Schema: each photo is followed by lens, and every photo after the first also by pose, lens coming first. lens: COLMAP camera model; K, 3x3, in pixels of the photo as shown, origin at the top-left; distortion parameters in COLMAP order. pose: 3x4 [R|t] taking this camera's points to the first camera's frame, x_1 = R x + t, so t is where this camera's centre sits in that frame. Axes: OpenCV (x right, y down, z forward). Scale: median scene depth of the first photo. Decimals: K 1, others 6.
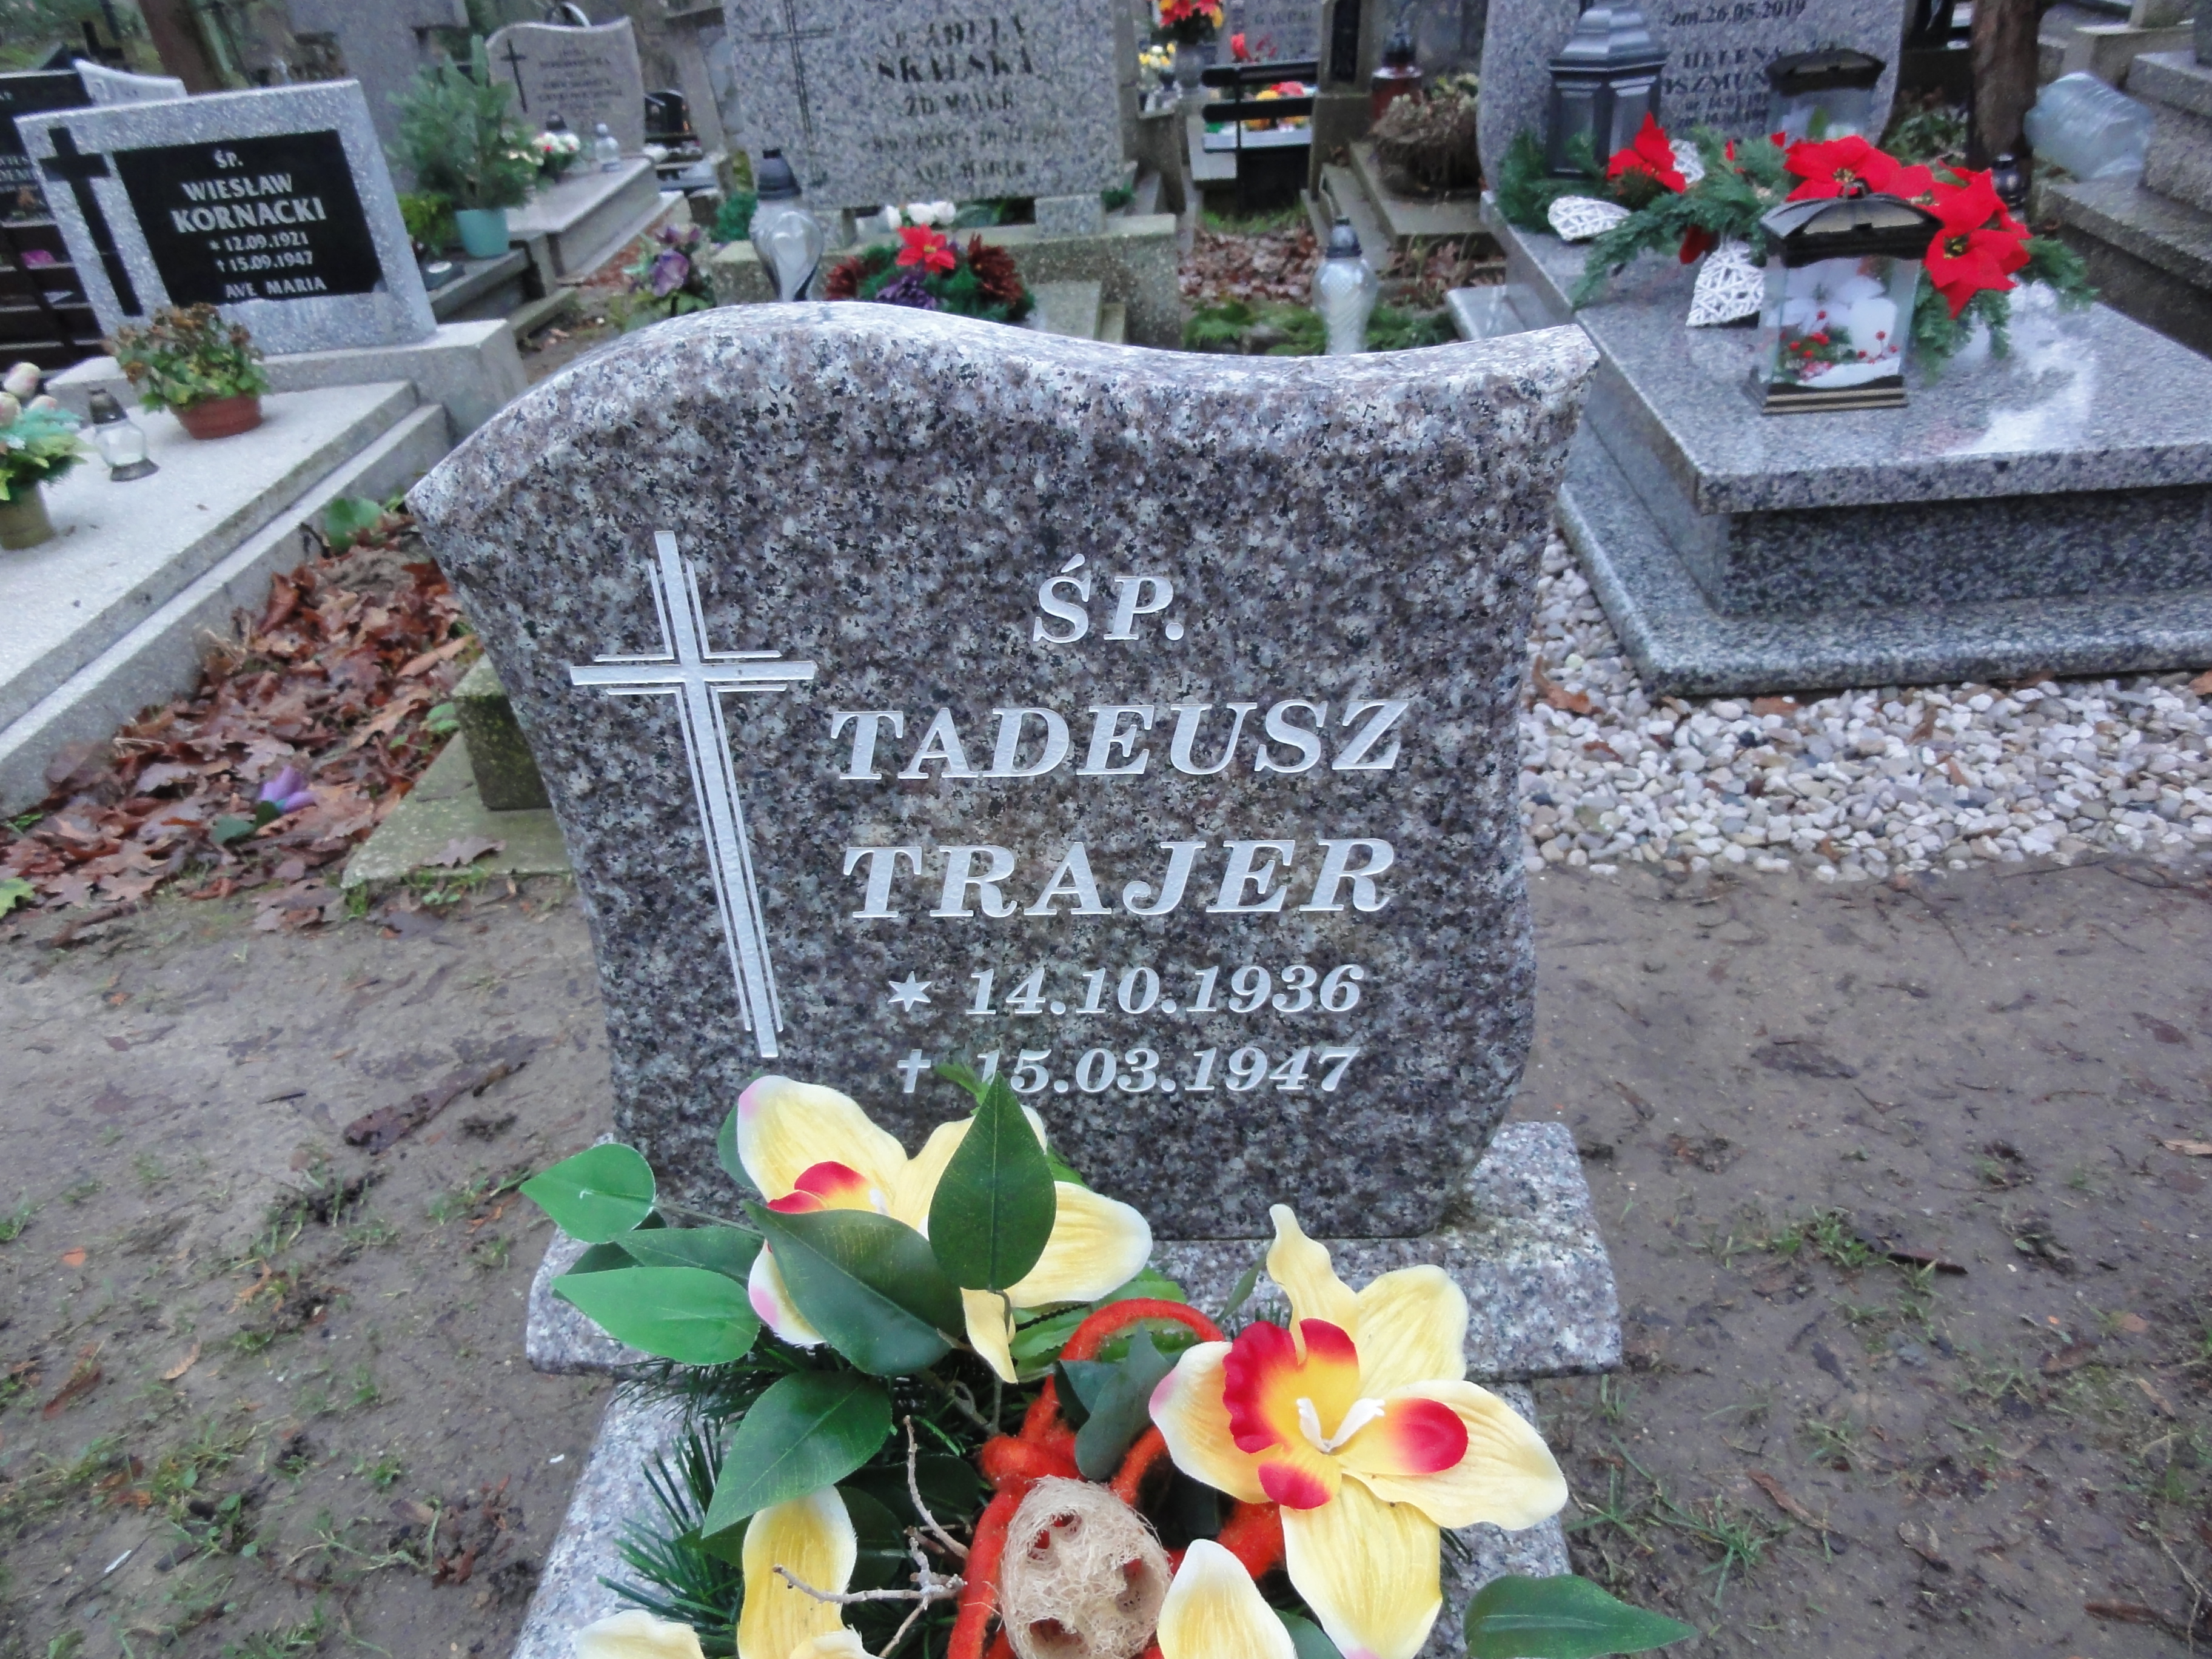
lens RADIAL K [[1566.7, 0, 1103.8], [0, 1566.7, 827.5], [0, 0, 1]] dist [0.002283, 0.001656]
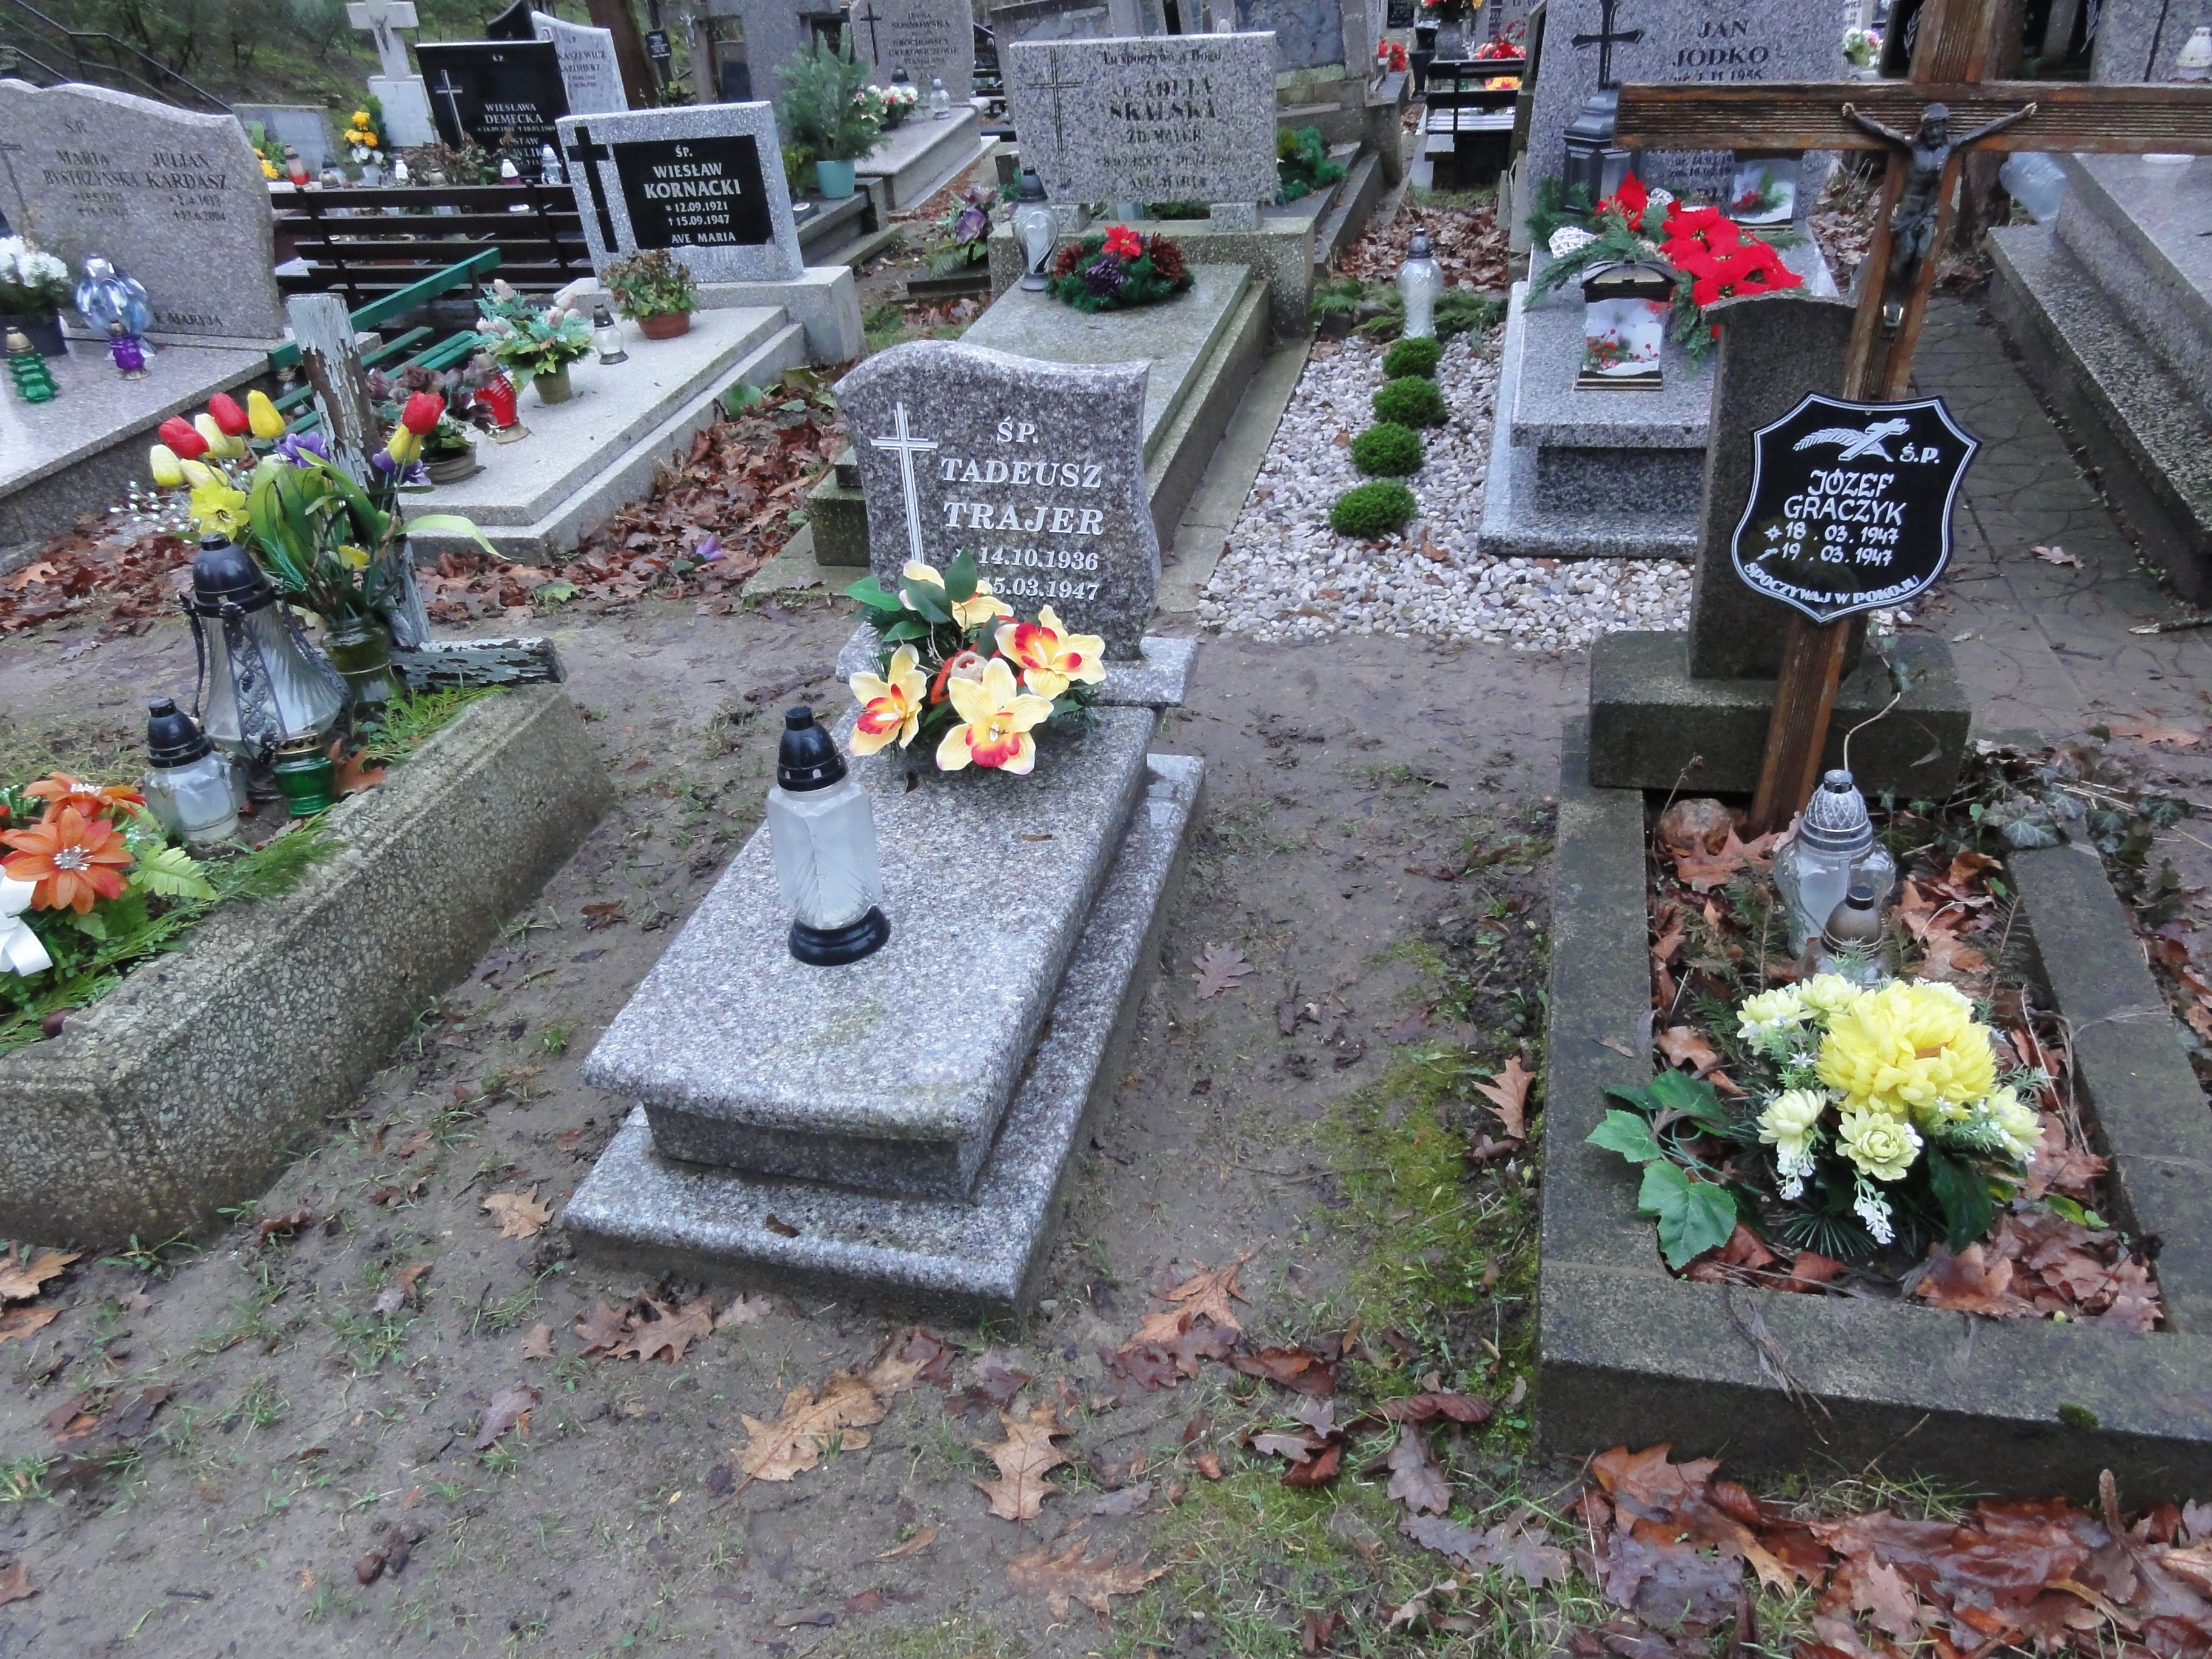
lens RADIAL K [[1566.7, 0, 1109.3], [0, 1566.7, 833.3], [0, 0, 1]] dist [0.002283, 0.001656]
pose [[0.981039, 0.110394, -0.159295, 0.260633], [-0.102399, 0.993075, 0.057583, 0.160219], [0.164549, -0.040180, 0.985550, -0.747069]]
